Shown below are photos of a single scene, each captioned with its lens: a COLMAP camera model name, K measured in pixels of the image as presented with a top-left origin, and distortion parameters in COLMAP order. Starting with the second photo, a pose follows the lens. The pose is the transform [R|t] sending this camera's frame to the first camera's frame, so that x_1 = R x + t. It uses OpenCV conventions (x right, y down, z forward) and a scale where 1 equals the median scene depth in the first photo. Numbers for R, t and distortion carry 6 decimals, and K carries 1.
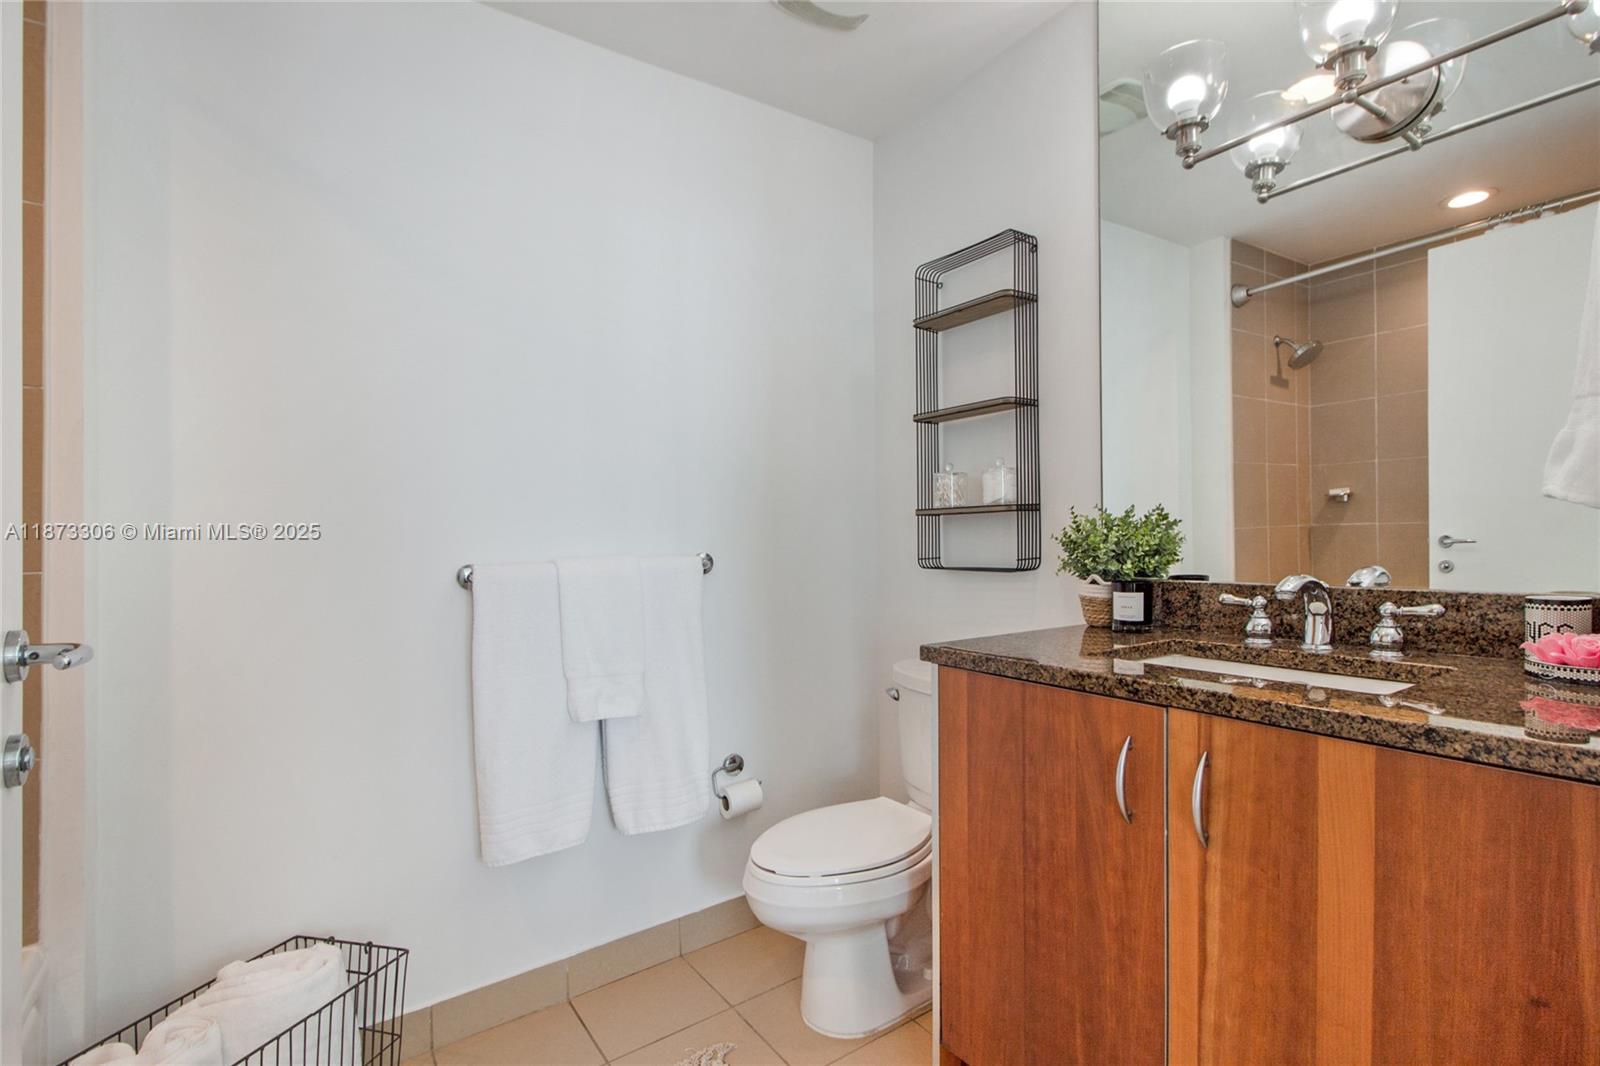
lens RADIAL K [[772.3, 0, 797.5], [0, 772.3, 538.4], [0, 0, 1]] dist [-0.001598, -0.000495]
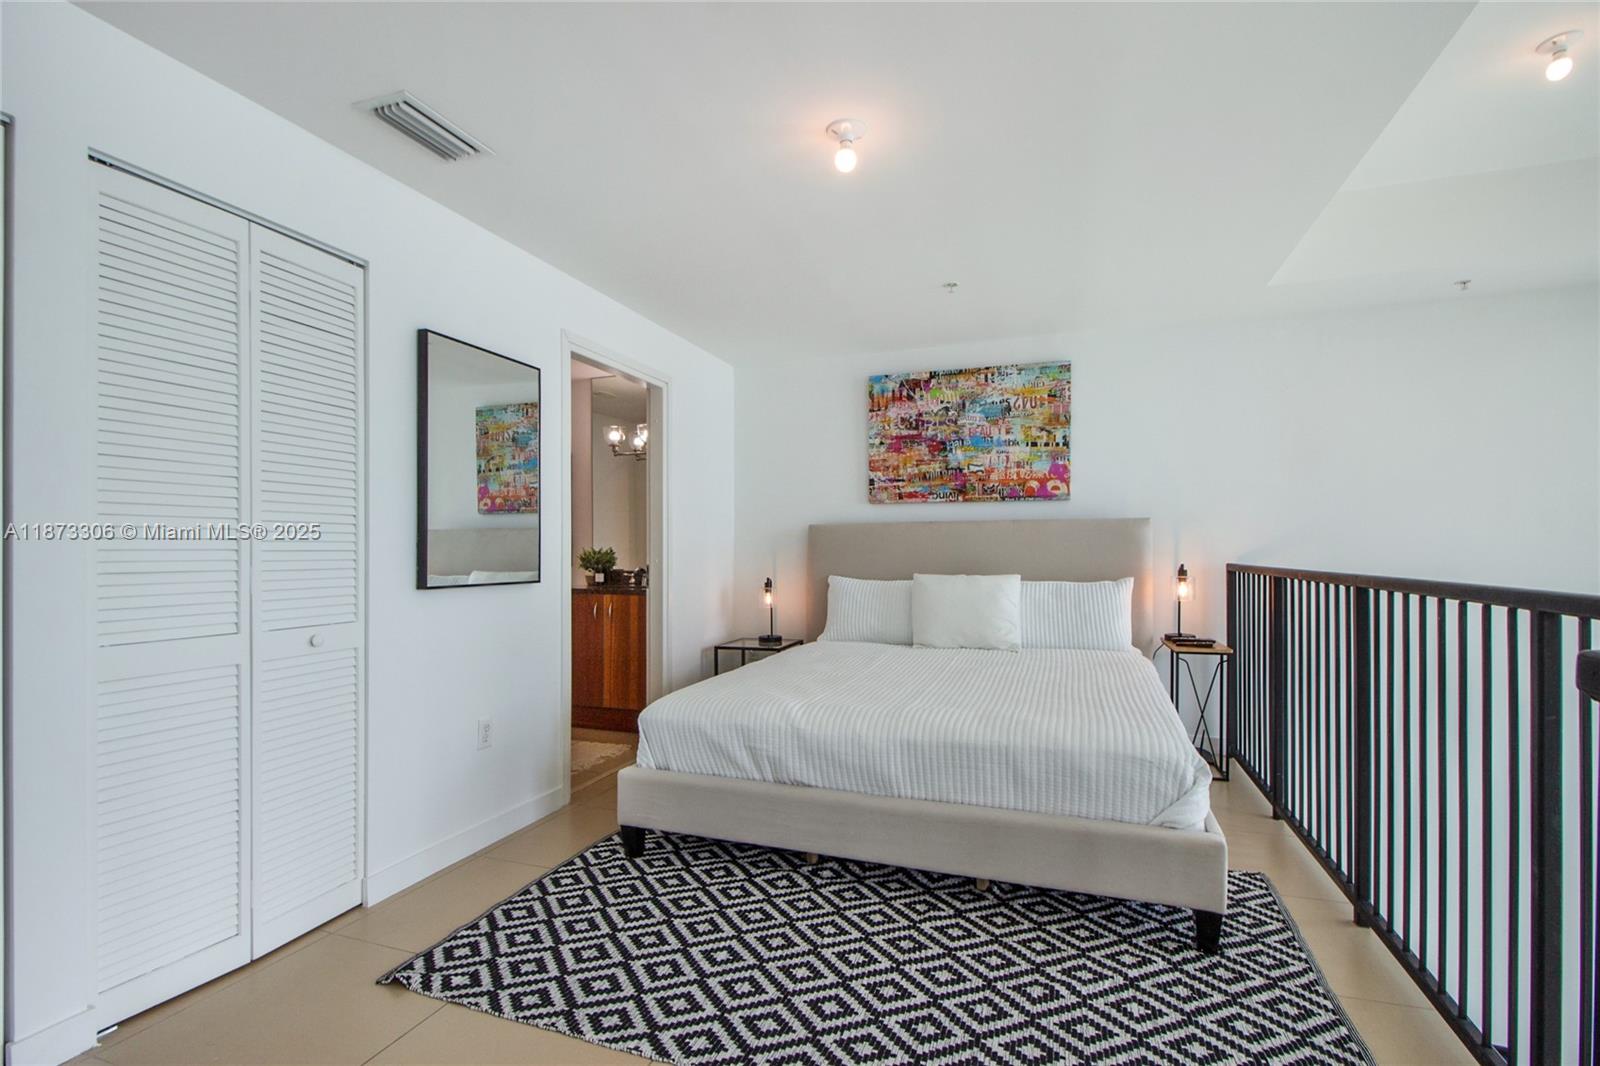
lens RADIAL K [[772.3, 0, 797.5], [0, 772.3, 538.4], [0, 0, 1]] dist [-0.001598, -0.000495]
pose [[0.810414, 0.023447, 0.585388, -0.838204], [-0.005504, 0.999459, -0.032413, 0.020931], [-0.585832, 0.023046, 0.810105, -2.215023]]
